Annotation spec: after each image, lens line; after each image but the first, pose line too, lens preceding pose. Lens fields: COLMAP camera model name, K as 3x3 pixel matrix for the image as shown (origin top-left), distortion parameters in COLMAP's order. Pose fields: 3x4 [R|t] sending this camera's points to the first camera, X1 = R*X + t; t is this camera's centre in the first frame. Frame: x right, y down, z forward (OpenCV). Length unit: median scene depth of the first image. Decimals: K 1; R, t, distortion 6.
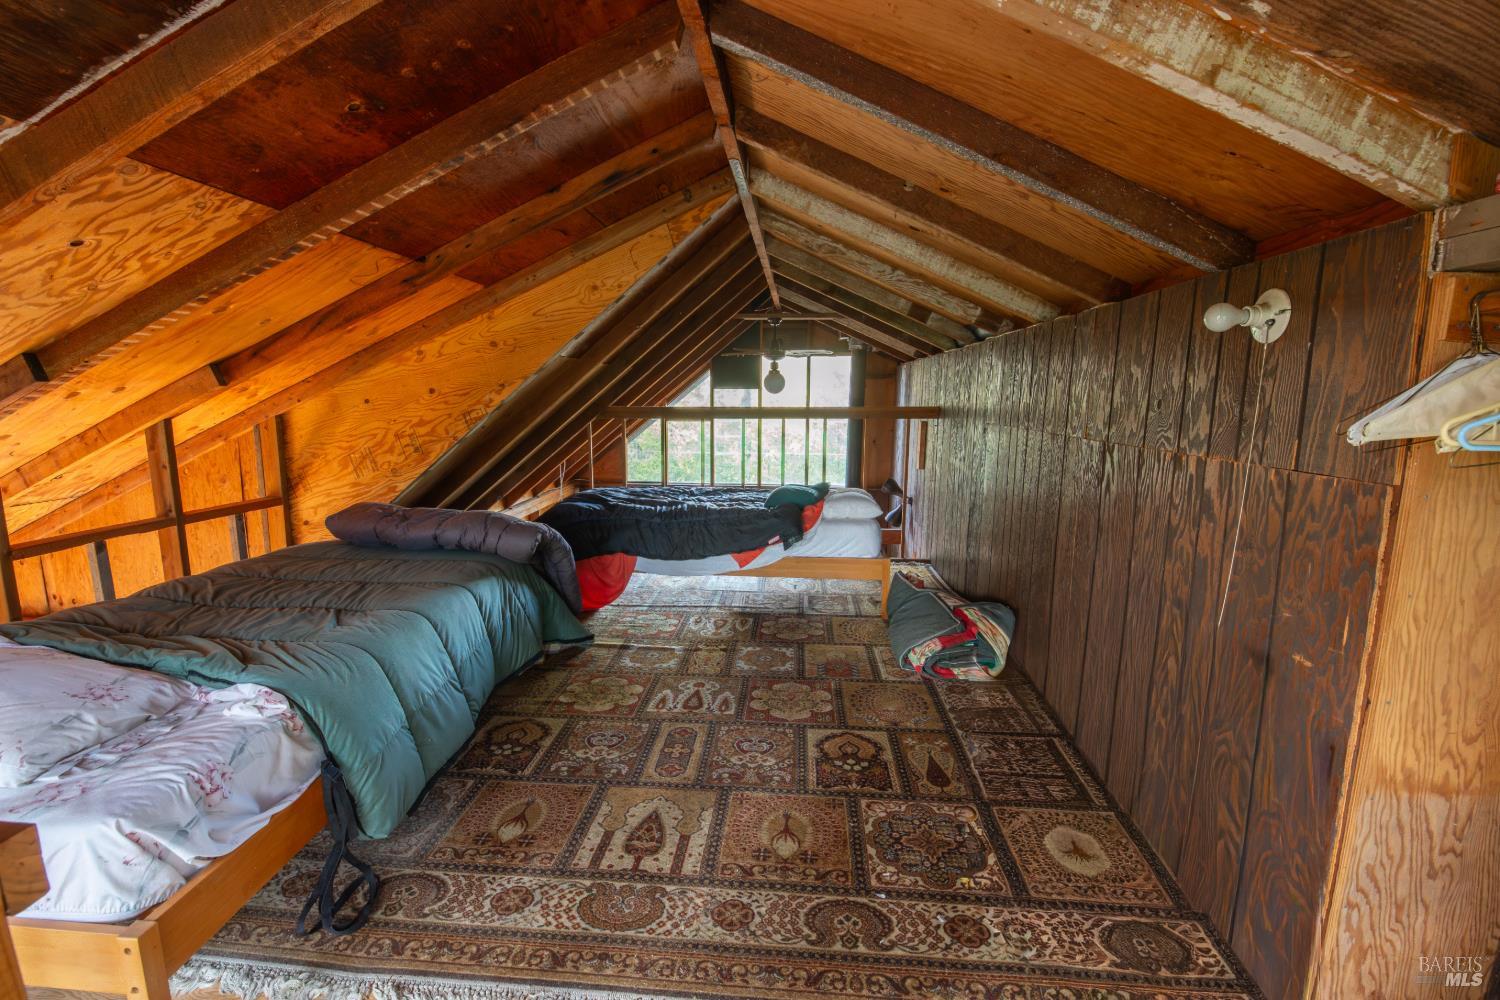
lens RADIAL K [[654.1, 0, 750.5], [0, 654.1, 495.5], [0, 0, 1]] dist [-0.003558, -0.009644]
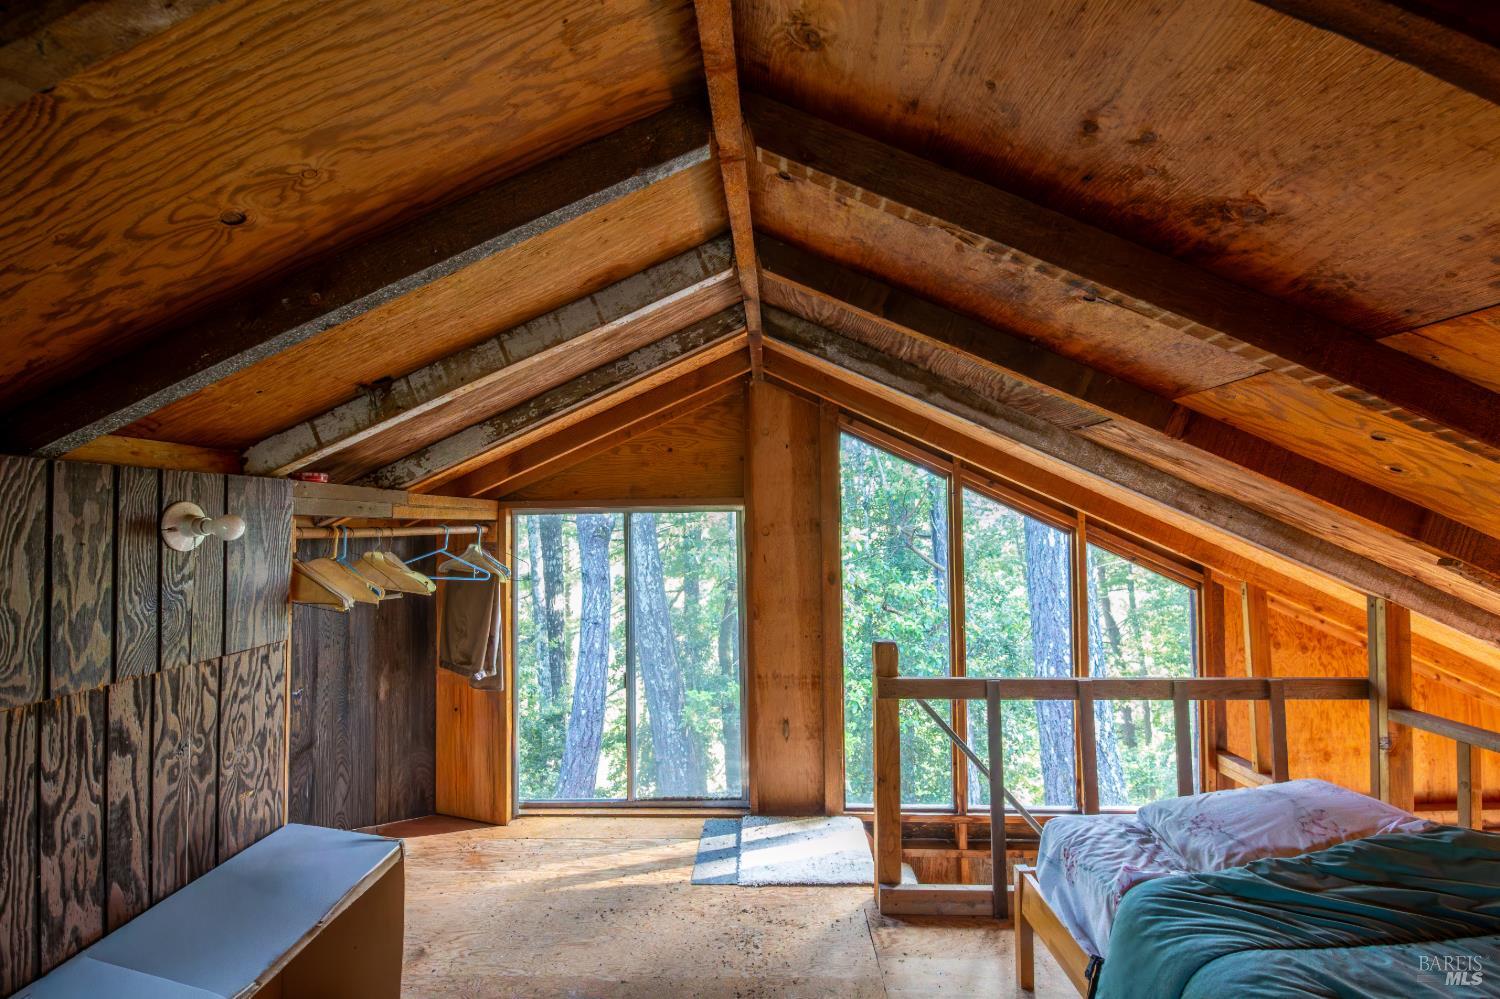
lens RADIAL K [[654.1, 0, 746.5], [0, 654.1, 493.5], [0, 0, 1]] dist [-0.003558, -0.009644]
pose [[-0.999530, 0.000558, -0.030655, -0.064328], [-0.002818, 0.993931, 0.109967, -0.324760], [0.030530, 0.110002, -0.993462, 1.505406]]
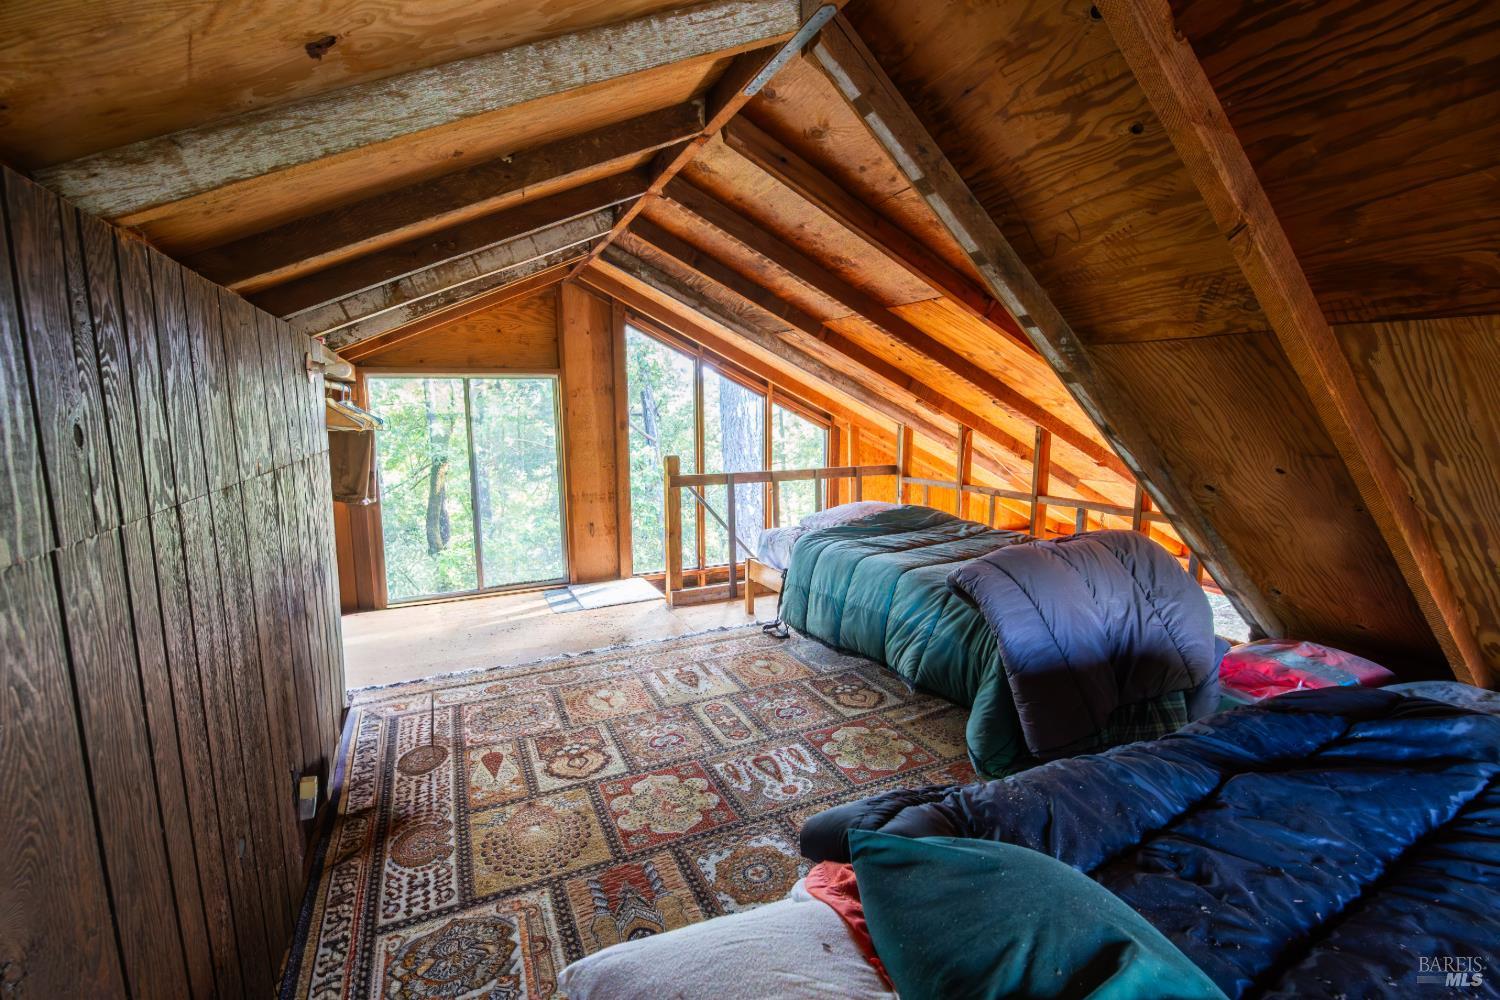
lens RADIAL K [[654.1, 0, 746.6], [0, 654.1, 501.2], [0, 0, 1]] dist [-0.003558, -0.009644]
pose [[-0.873475, 0.068384, -0.482042, 0.459816], [-0.072599, 0.960723, 0.267844, -0.350034], [0.481425, 0.268951, -0.834203, 2.235124]]
